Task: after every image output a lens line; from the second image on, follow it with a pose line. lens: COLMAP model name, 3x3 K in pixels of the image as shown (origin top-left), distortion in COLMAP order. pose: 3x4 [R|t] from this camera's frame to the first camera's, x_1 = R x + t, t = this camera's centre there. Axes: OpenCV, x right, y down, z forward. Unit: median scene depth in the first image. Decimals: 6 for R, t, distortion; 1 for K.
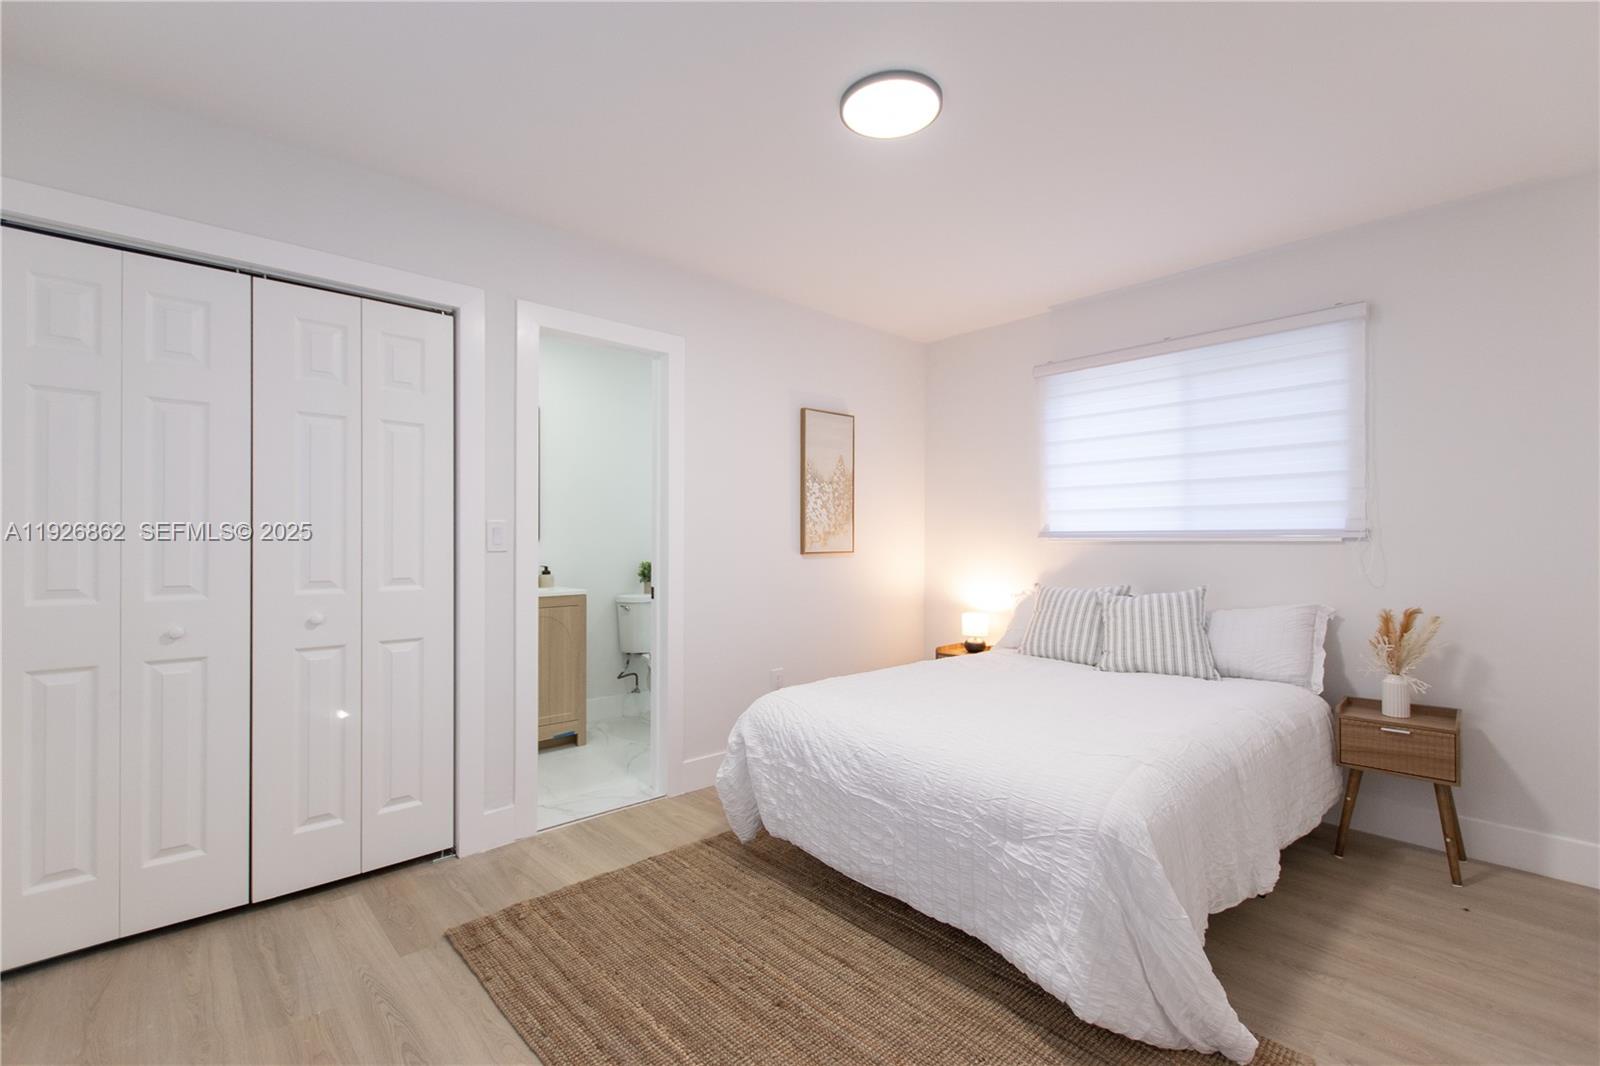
lens RADIAL K [[722.5, 0, 800.0], [0, 722.5, 533.0], [0, 0, 1]] dist [0.000208, -0.000081]
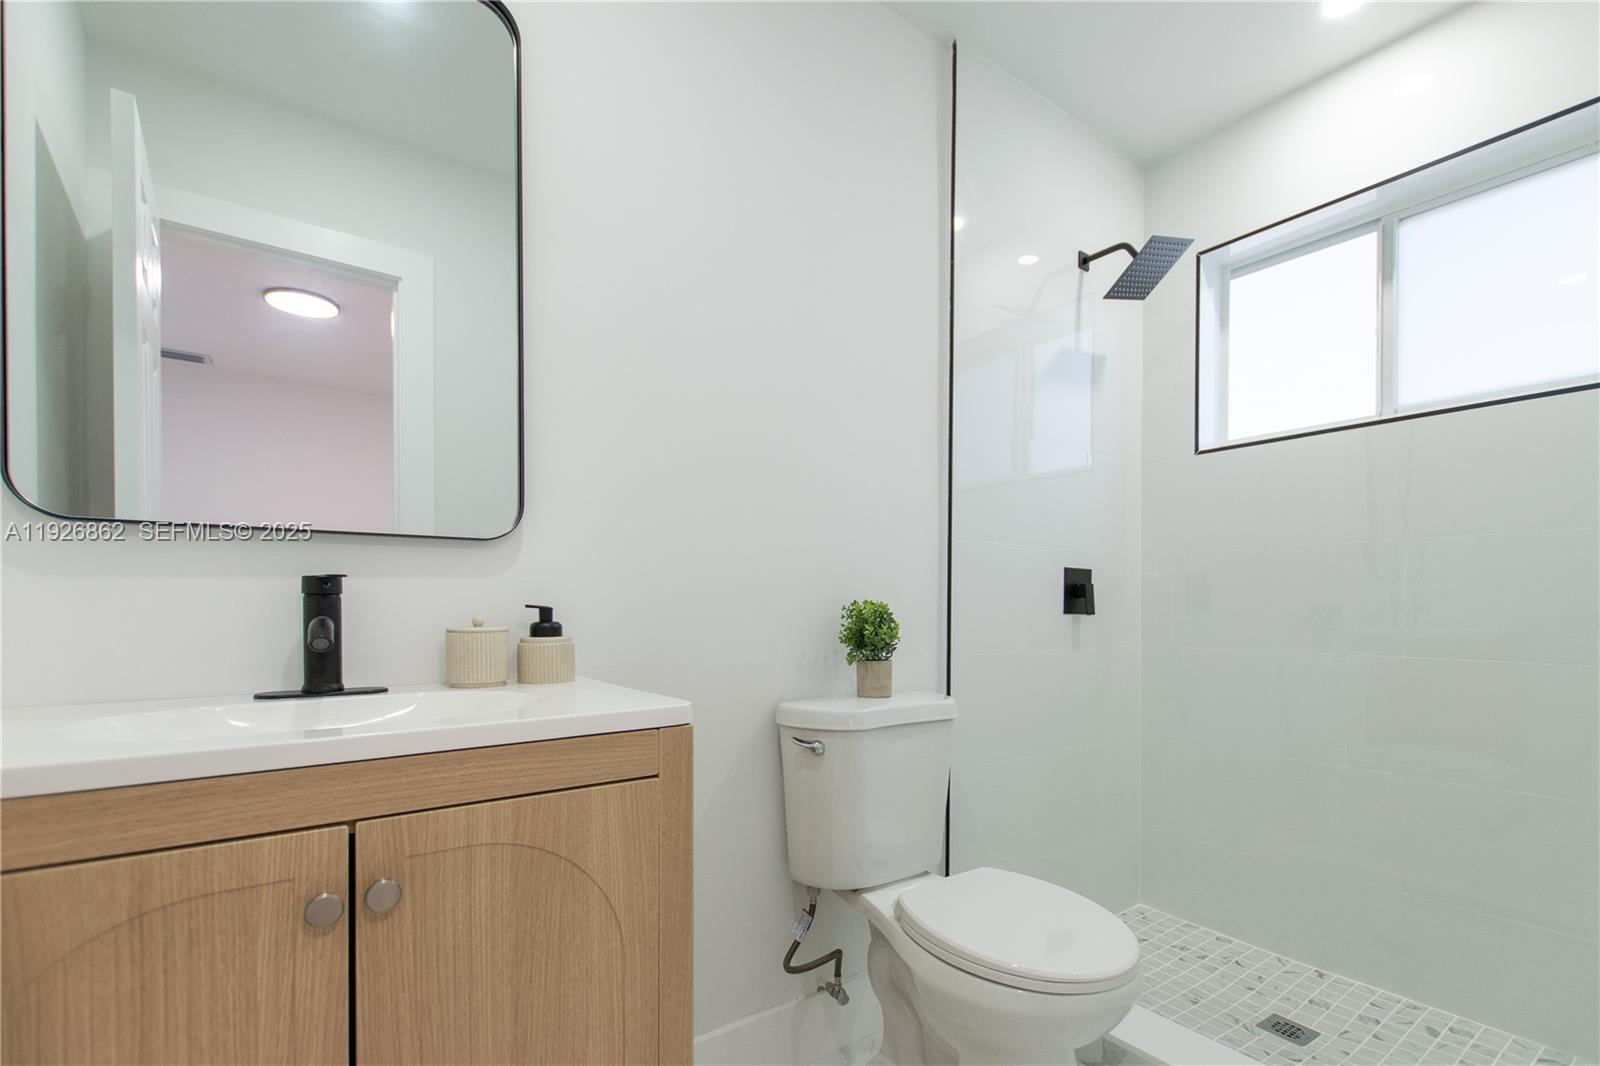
lens RADIAL K [[722.5, 0, 800.0], [0, 722.5, 533.0], [0, 0, 1]] dist [0.000208, -0.000081]
pose [[0.991957, -0.011612, -0.126045, -0.203709], [0.000230, 0.995947, -0.089945, 0.039408], [0.126579, 0.089193, 0.987938, 0.677749]]
